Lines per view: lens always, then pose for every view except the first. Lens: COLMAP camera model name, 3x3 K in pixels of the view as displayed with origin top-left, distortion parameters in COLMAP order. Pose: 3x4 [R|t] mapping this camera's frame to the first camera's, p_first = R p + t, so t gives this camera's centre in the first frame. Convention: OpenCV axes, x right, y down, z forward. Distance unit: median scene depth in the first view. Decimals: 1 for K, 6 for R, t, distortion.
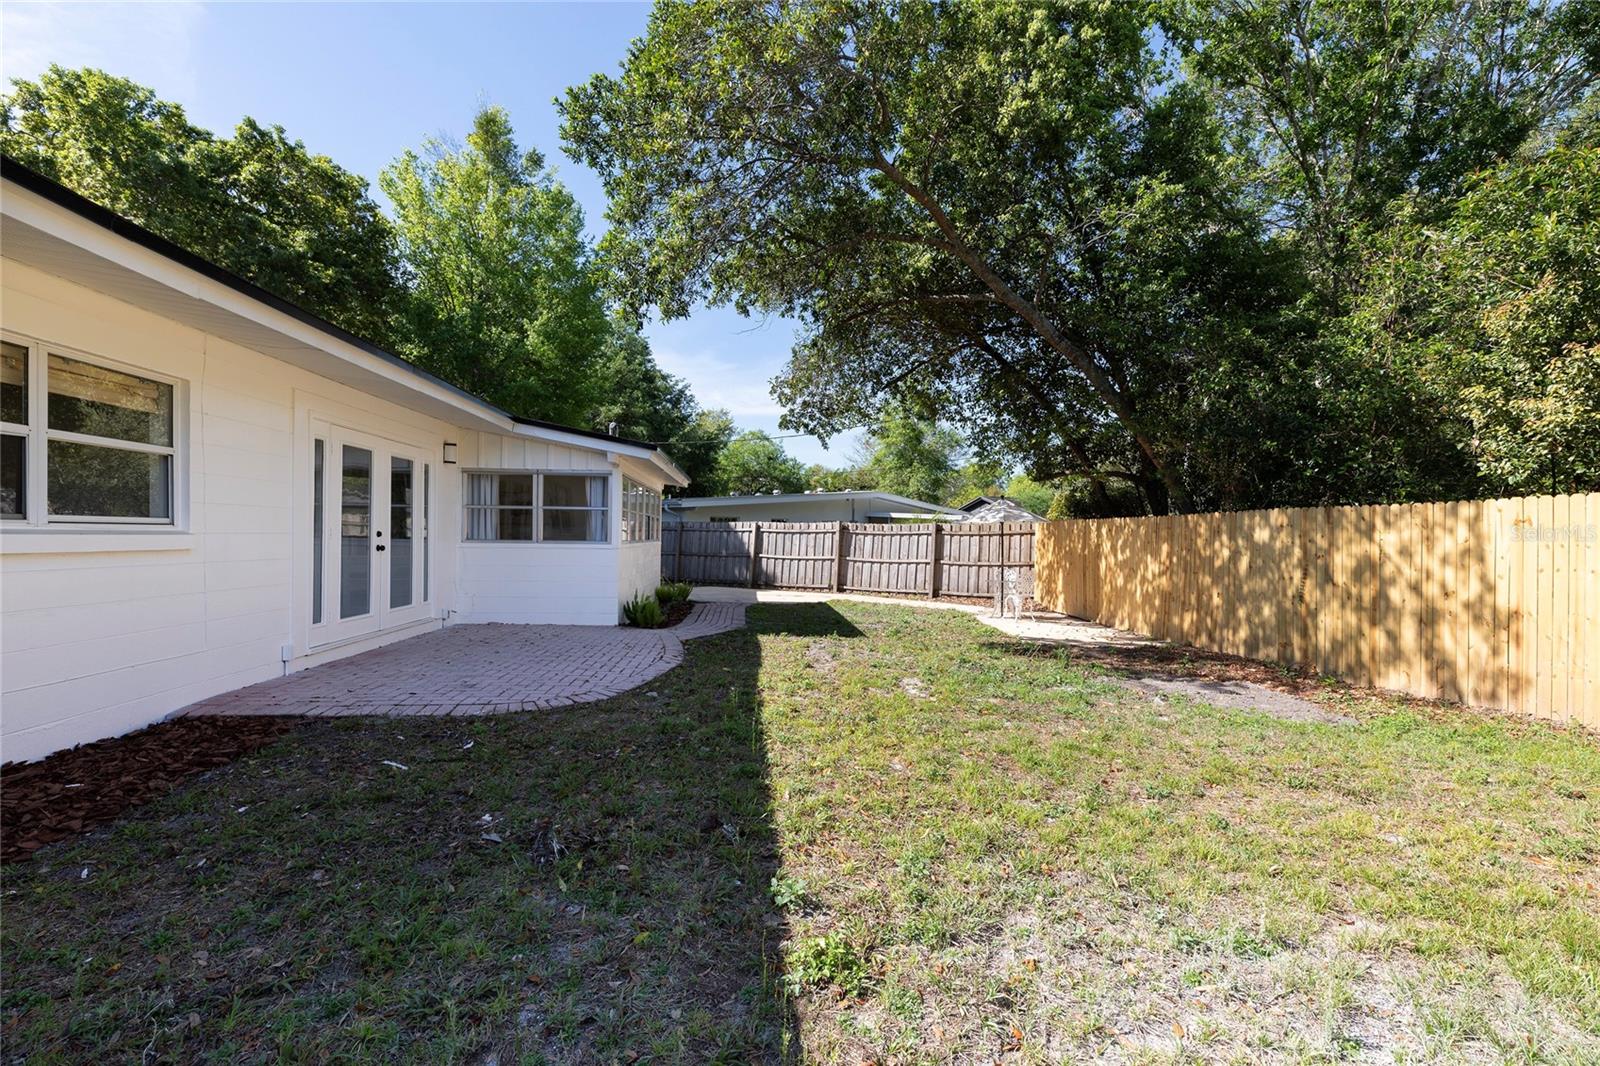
lens RADIAL K [[715.9, 0, 800.3], [0, 715.9, 539.7], [0, 0, 1]] dist [0.008793, -0.000218]
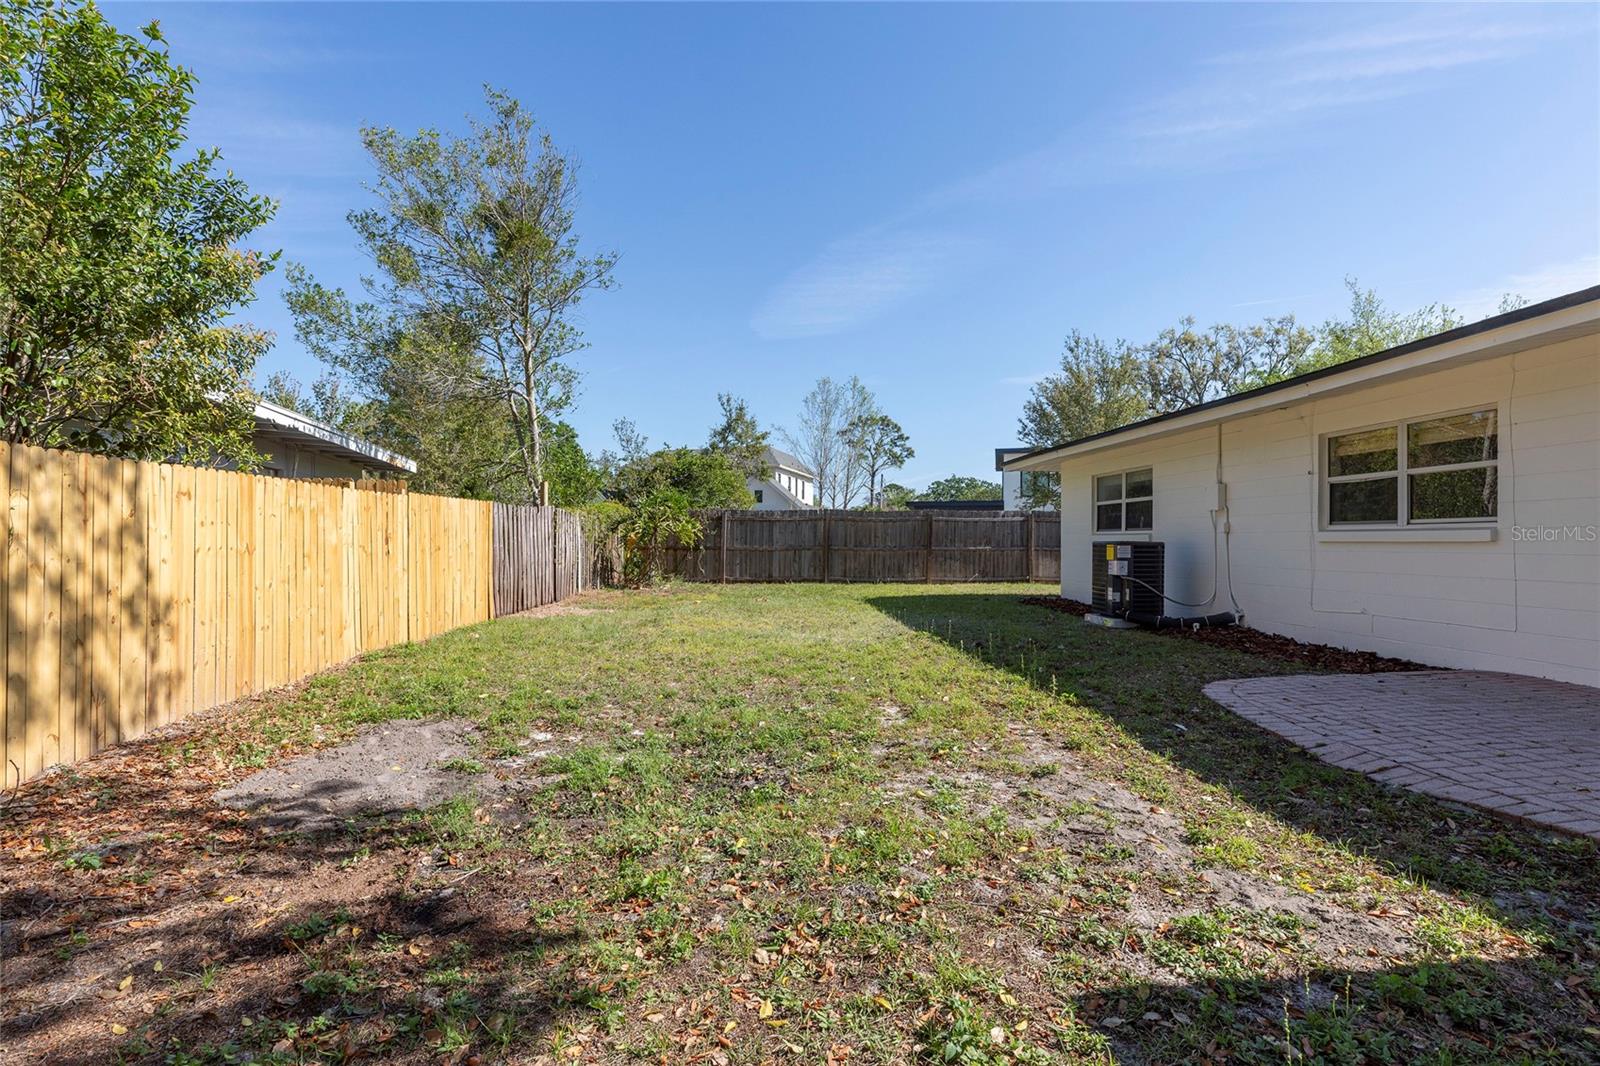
lens RADIAL K [[793.2, 0, 797.5], [0, 793.2, 539.6], [0, 0, 1]] dist [0.001484, -0.000028]
pose [[-0.999232, -0.012185, -0.037251, 0.183413], [-0.012114, 0.999924, -0.002146, 0.013896], [0.037275, -0.001693, -0.999304, 1.193940]]
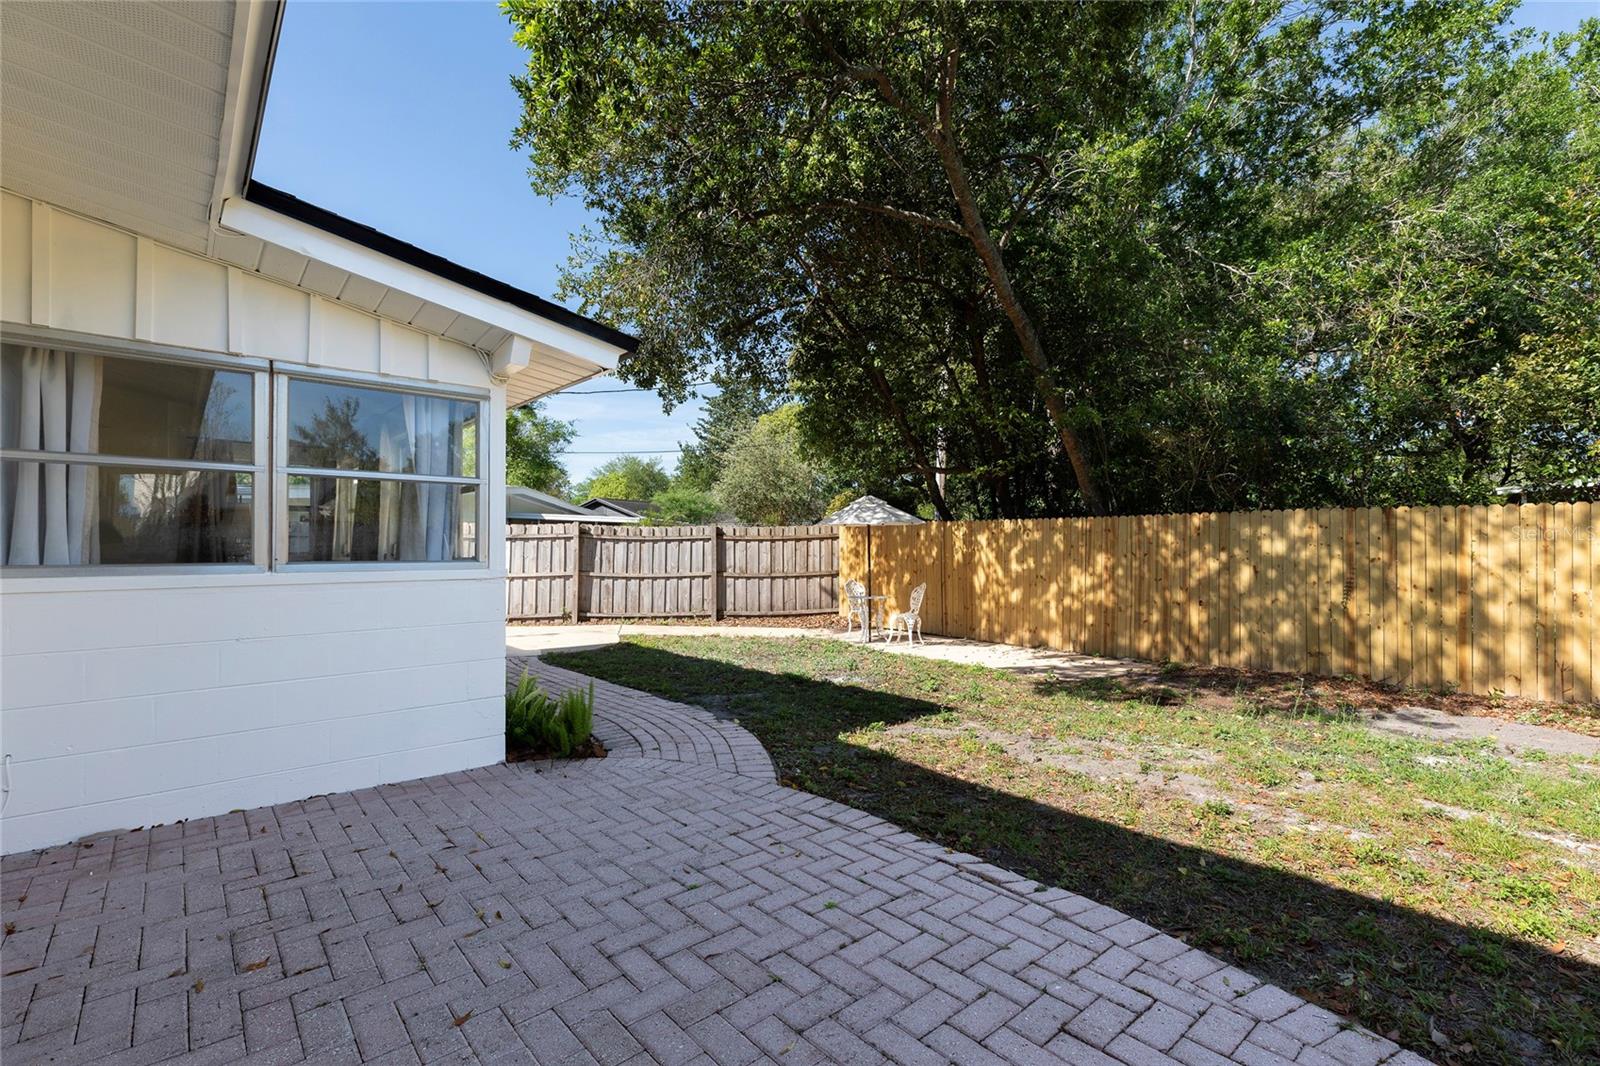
lens RADIAL K [[710.2, 0, 800.0], [0, 710.2, 533.0], [0, 0, 1]] dist [0.068691, -0.000209]
pose [[0.800952, 0.008474, 0.598669, -0.368739], [0.000308, 0.999894, -0.014565, -0.008278], [-0.598729, 0.011850, 0.800864, 0.548999]]
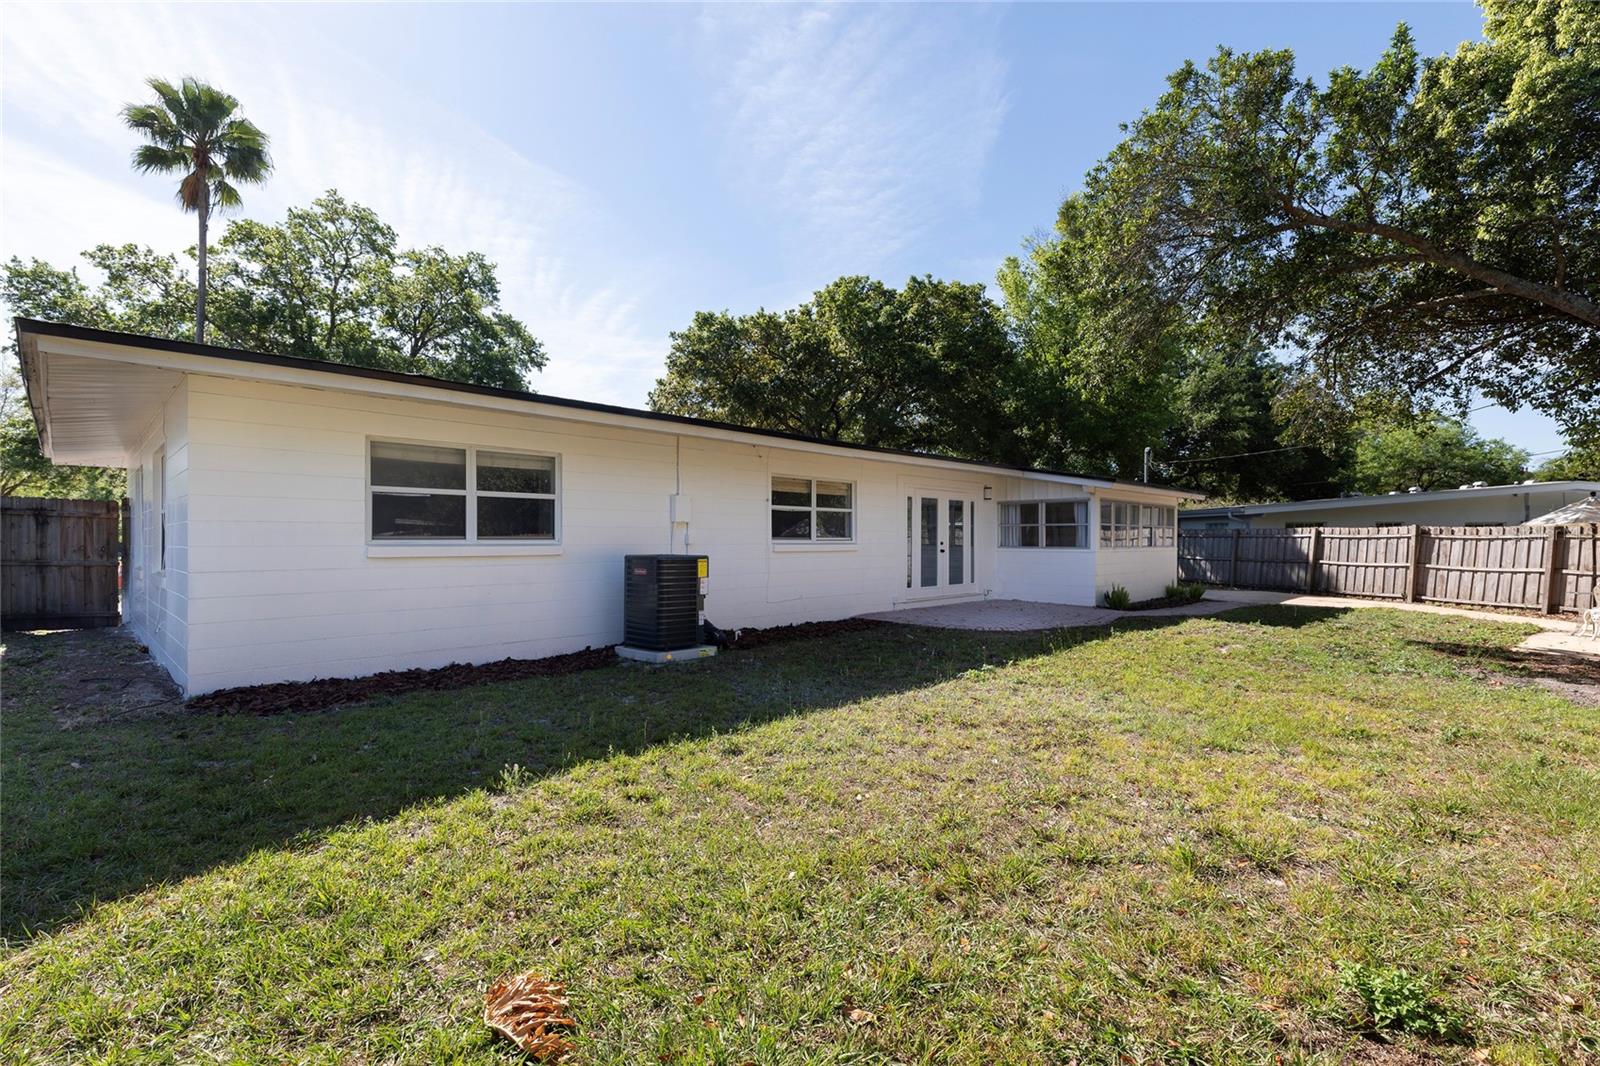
lens RADIAL K [[715.9, 0, 800.3], [0, 715.9, 539.7], [0, 0, 1]] dist [0.008793, -0.000218]
pose [[0.661584, -0.009411, -0.749812, 0.419983], [0.002514, 0.999943, -0.010333, 0.000762], [0.749867, 0.004951, 0.661570, -0.371419]]
